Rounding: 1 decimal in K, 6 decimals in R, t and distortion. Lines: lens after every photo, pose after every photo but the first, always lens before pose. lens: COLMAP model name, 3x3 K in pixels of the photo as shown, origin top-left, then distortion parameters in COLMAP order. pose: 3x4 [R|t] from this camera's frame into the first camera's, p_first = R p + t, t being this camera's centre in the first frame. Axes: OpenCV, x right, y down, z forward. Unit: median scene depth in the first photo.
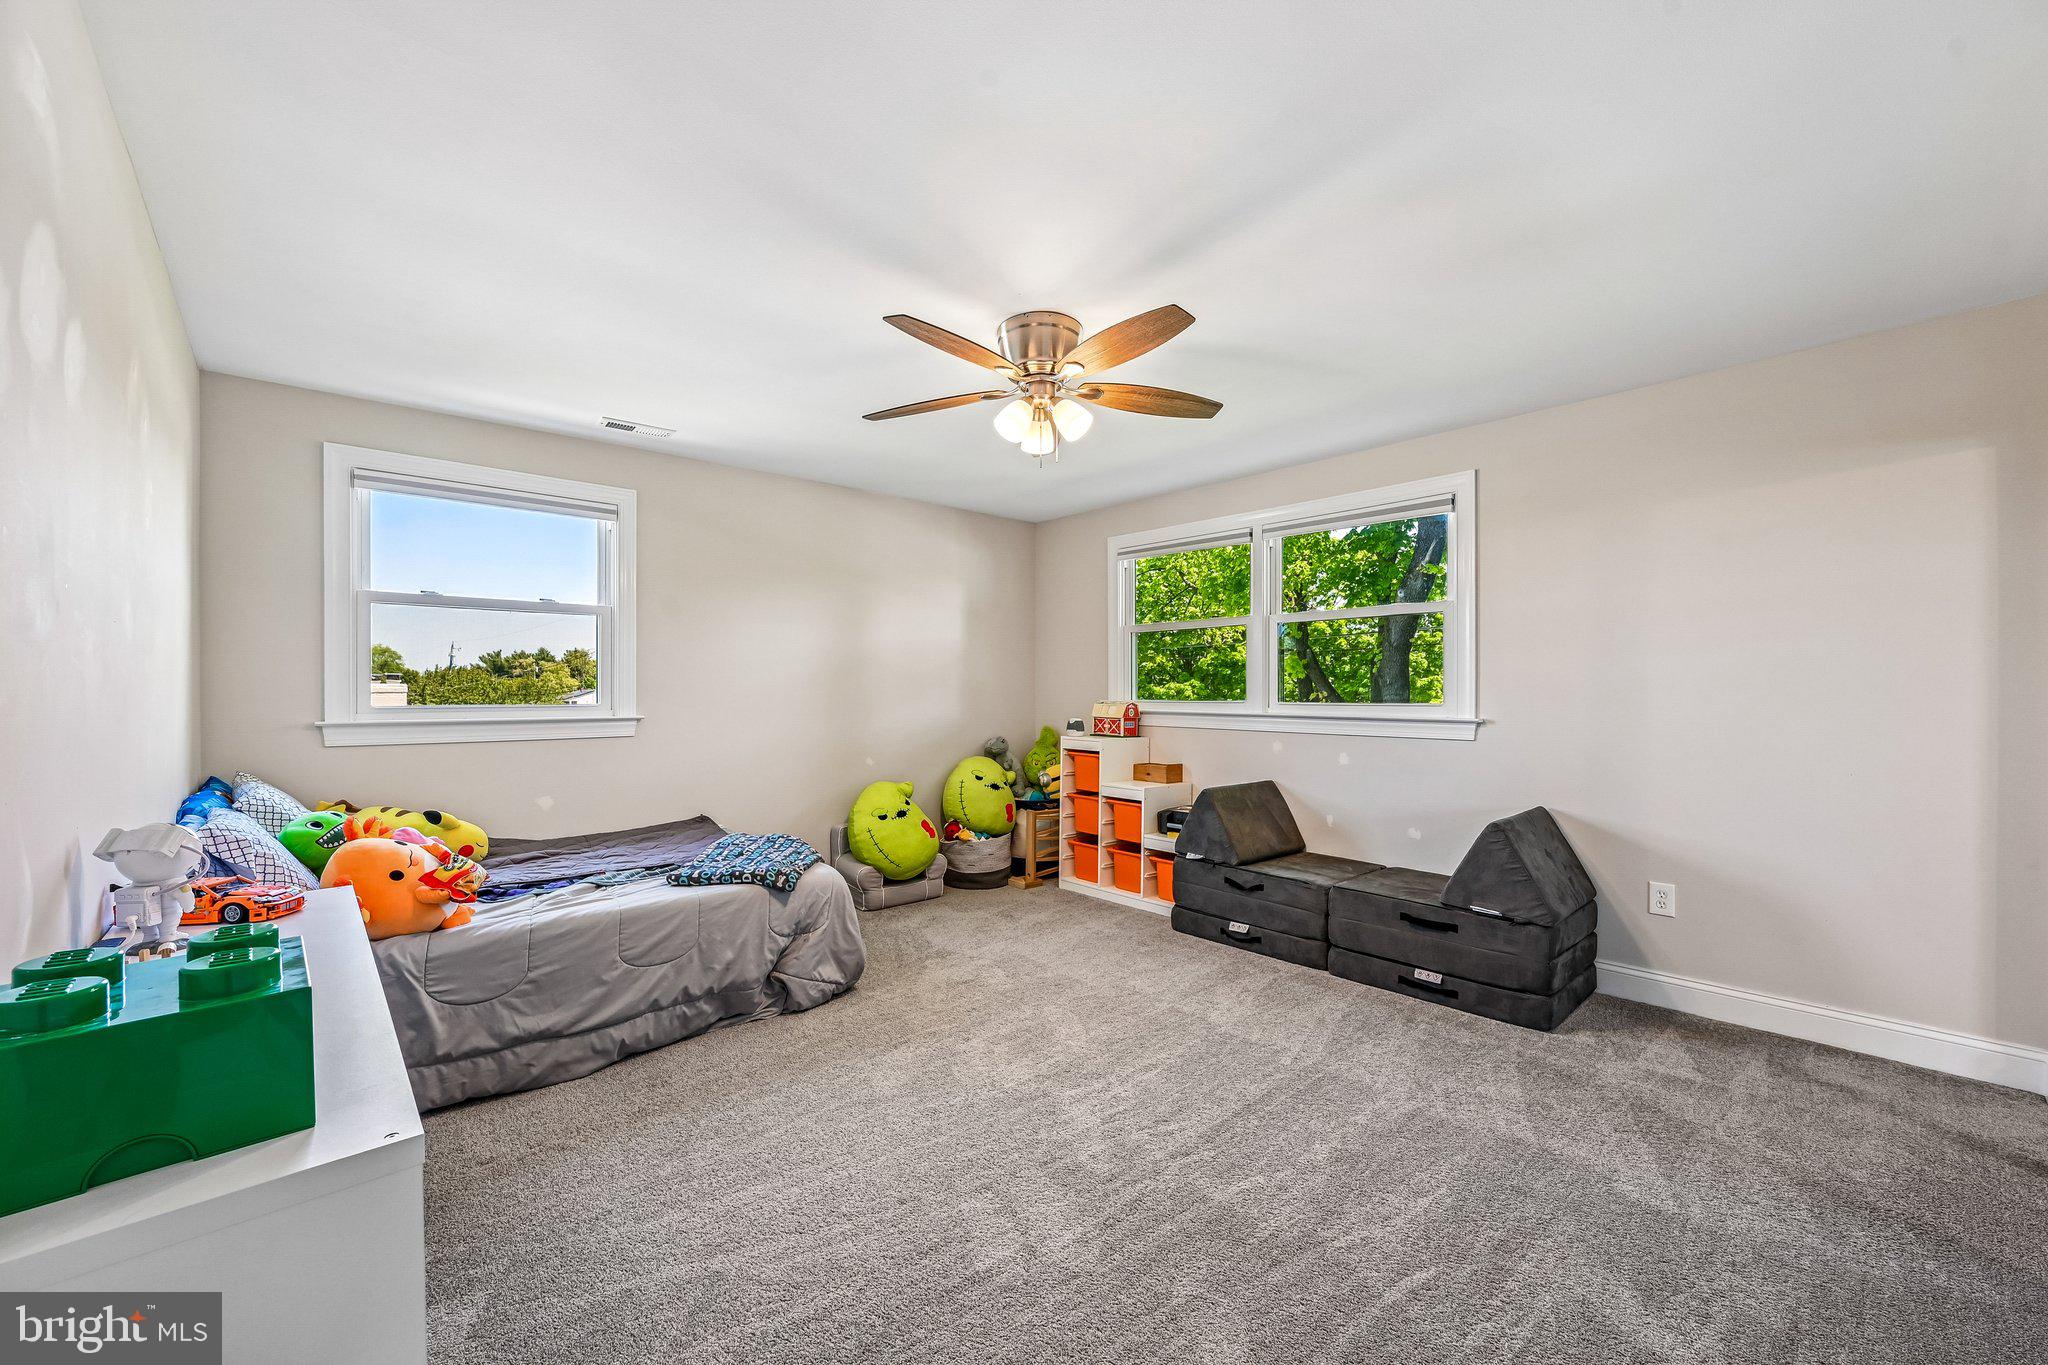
lens RADIAL K [[806.2, 0, 1035.3], [0, 806.2, 688.5], [0, 0, 1]] dist [-0.000818, -0.000086]
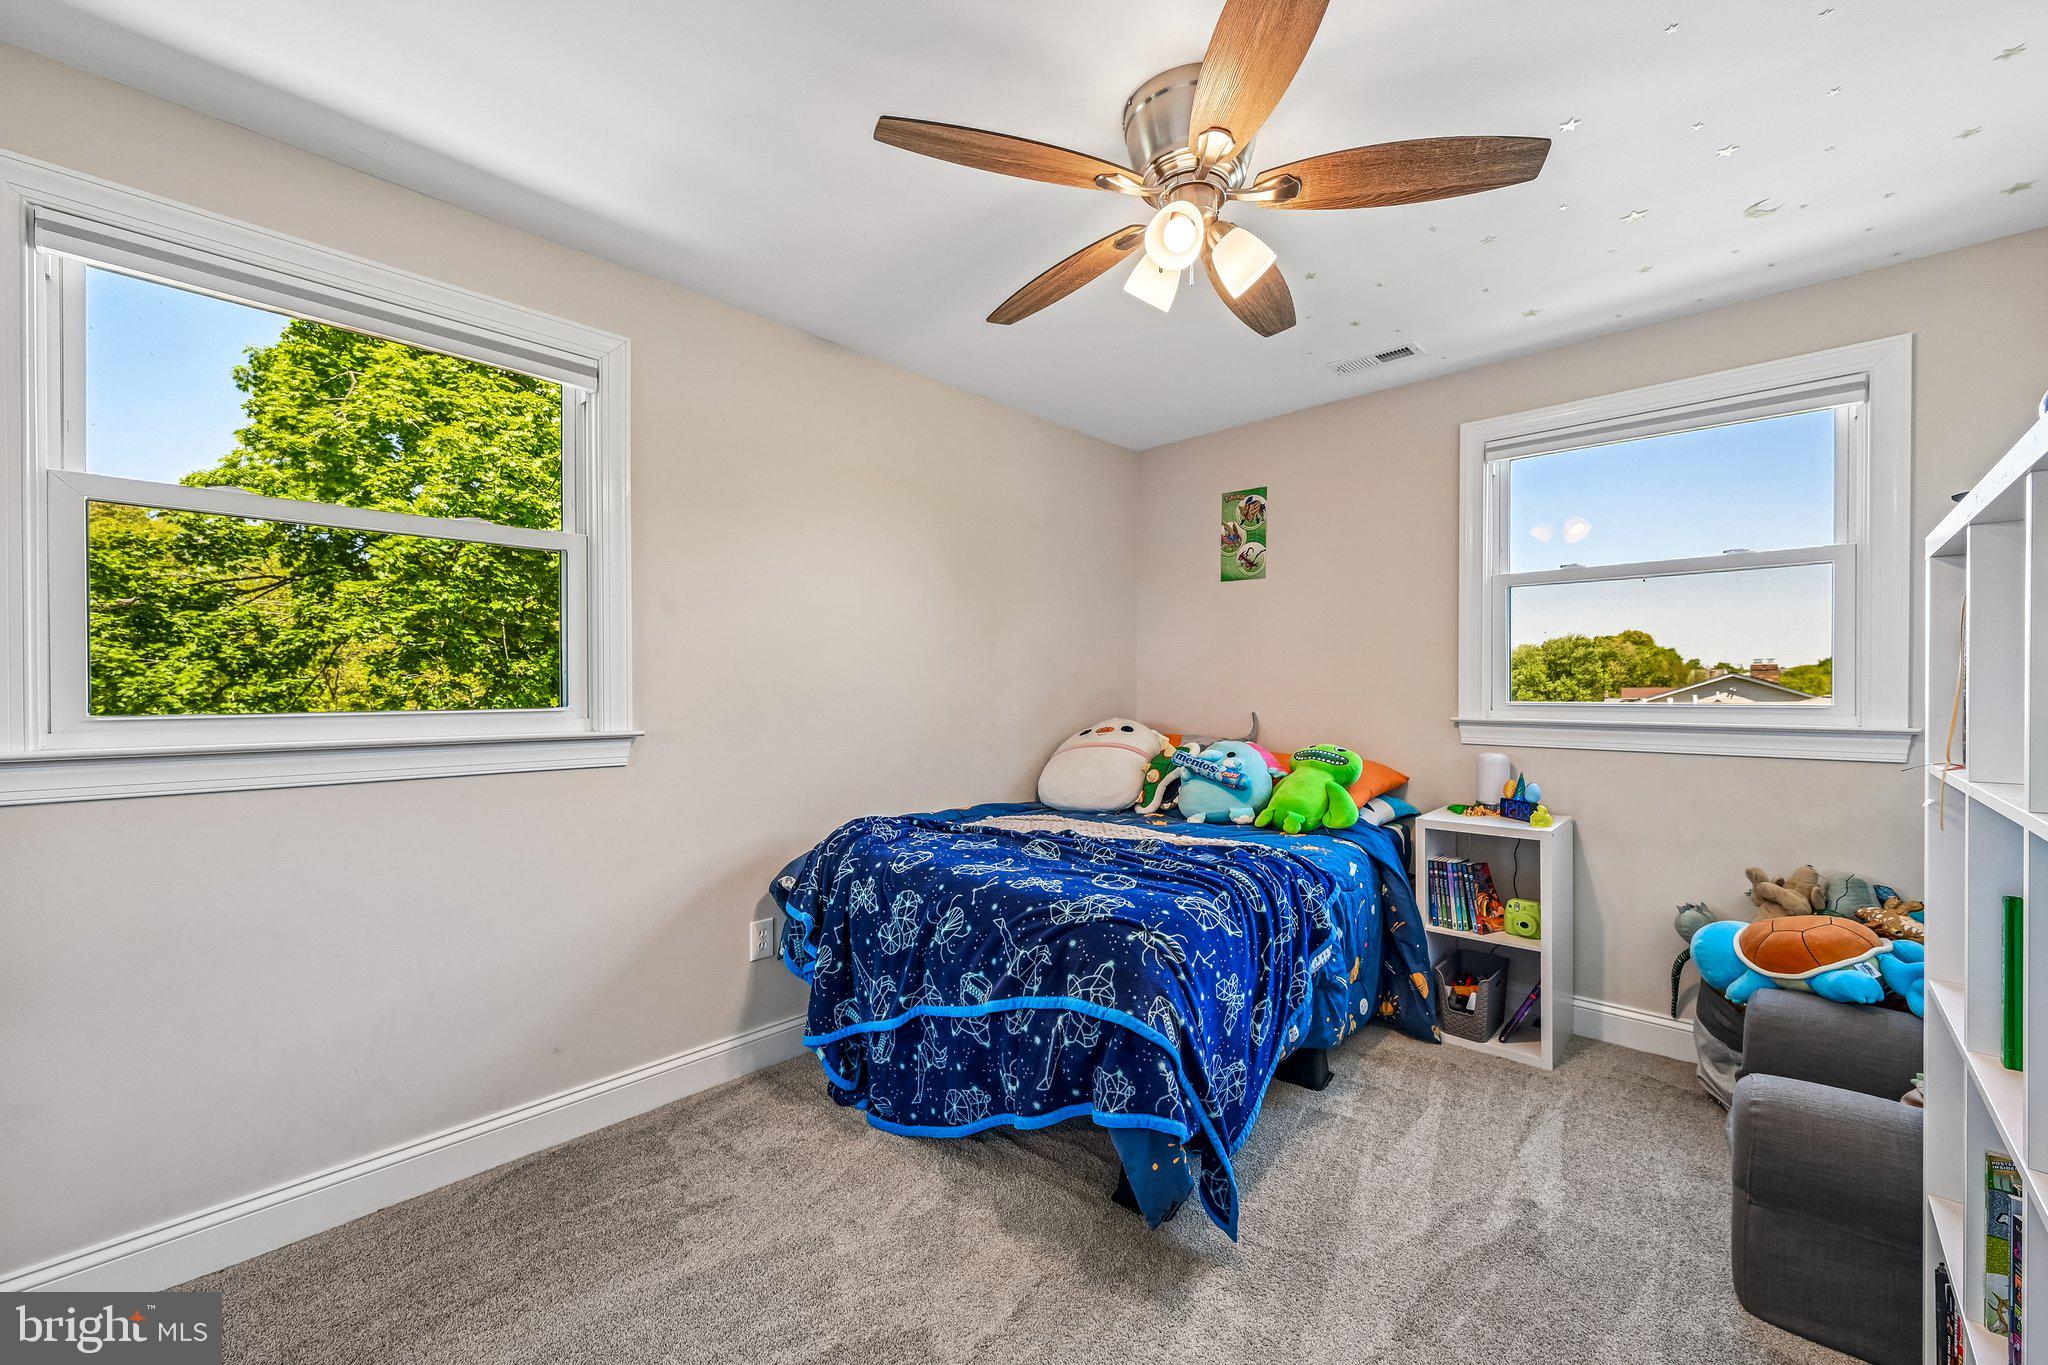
lens RADIAL K [[806.2, 0, 1035.3], [0, 806.2, 688.5], [0, 0, 1]] dist [-0.000818, -0.000086]
pose [[0.081253, 0.005197, -0.996680, 0.027935], [0.003042, 0.999980, 0.005462, 0.000513], [0.996689, -0.003476, 0.081235, 0.403351]]
